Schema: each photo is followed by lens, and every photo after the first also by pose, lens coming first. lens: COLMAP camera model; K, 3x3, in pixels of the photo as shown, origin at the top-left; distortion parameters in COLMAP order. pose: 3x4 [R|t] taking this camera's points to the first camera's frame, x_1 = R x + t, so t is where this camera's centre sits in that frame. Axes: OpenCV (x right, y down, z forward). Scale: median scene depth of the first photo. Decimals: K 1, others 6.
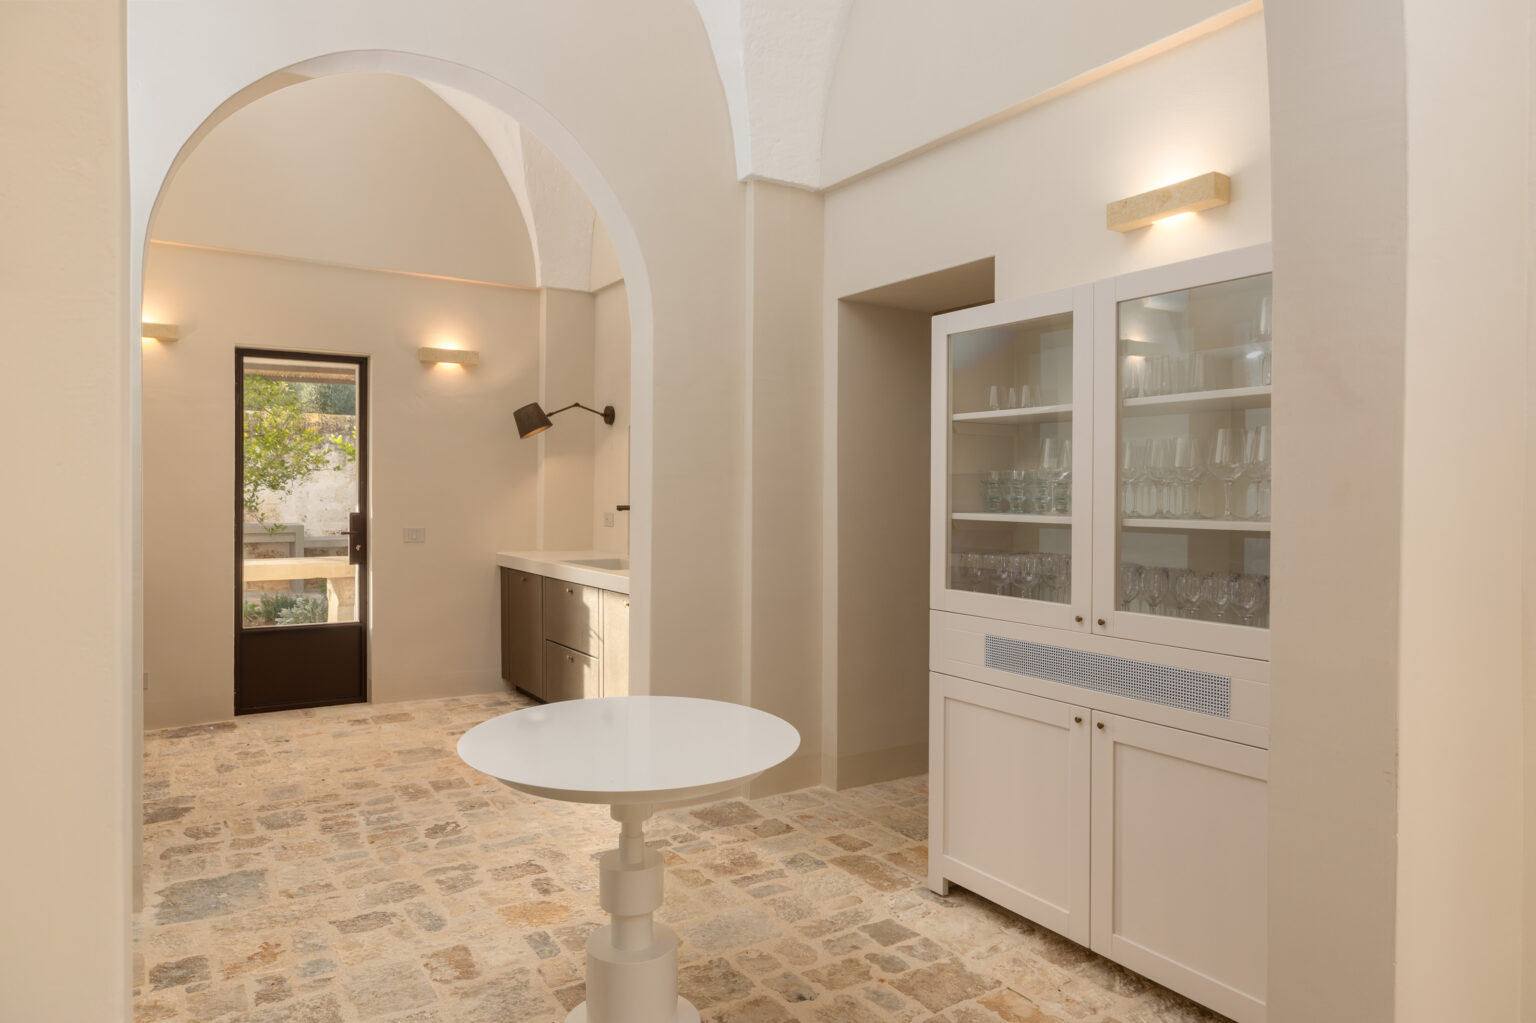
lens RADIAL K [[993.9, 0, 767.9], [0, 993.9, 505.4], [0, 0, 1]] dist [-0.008349, 0.001020]
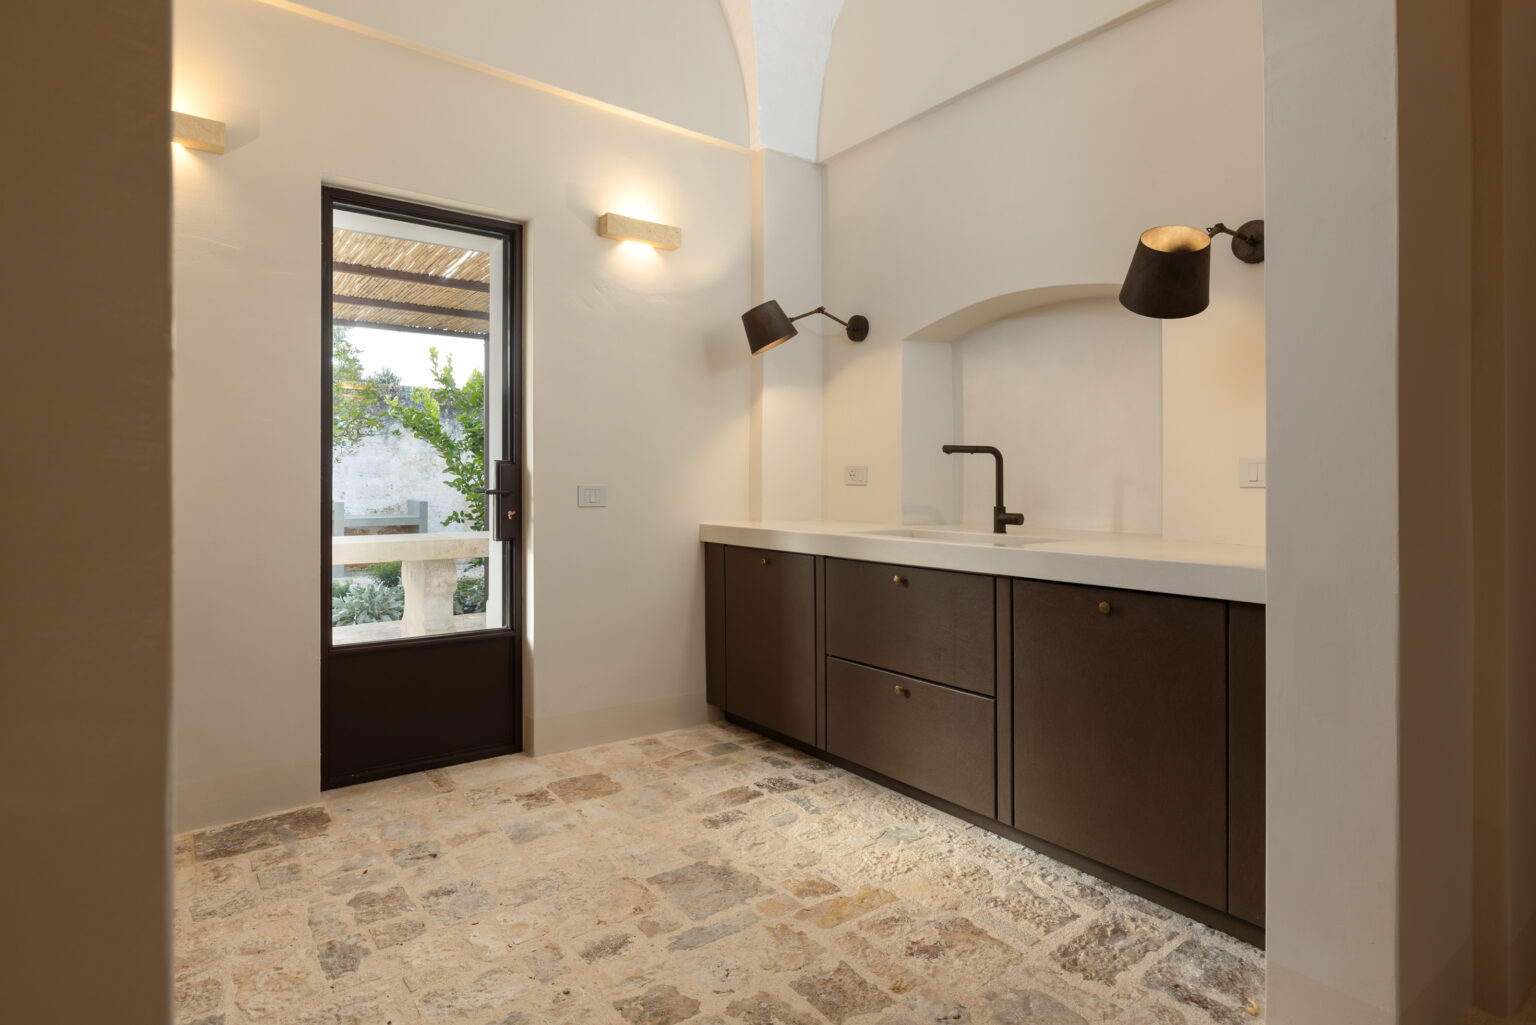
lens RADIAL K [[808.7, 0, 765.0], [0, 808.7, 489.3], [0, 0, 1]] dist [-0.001030, 0.000142]
pose [[0.996336, -0.002221, 0.085498, -0.291950], [0.002902, 0.999965, -0.007841, 0.030400], [-0.085477, 0.008061, 0.996308, 0.457290]]
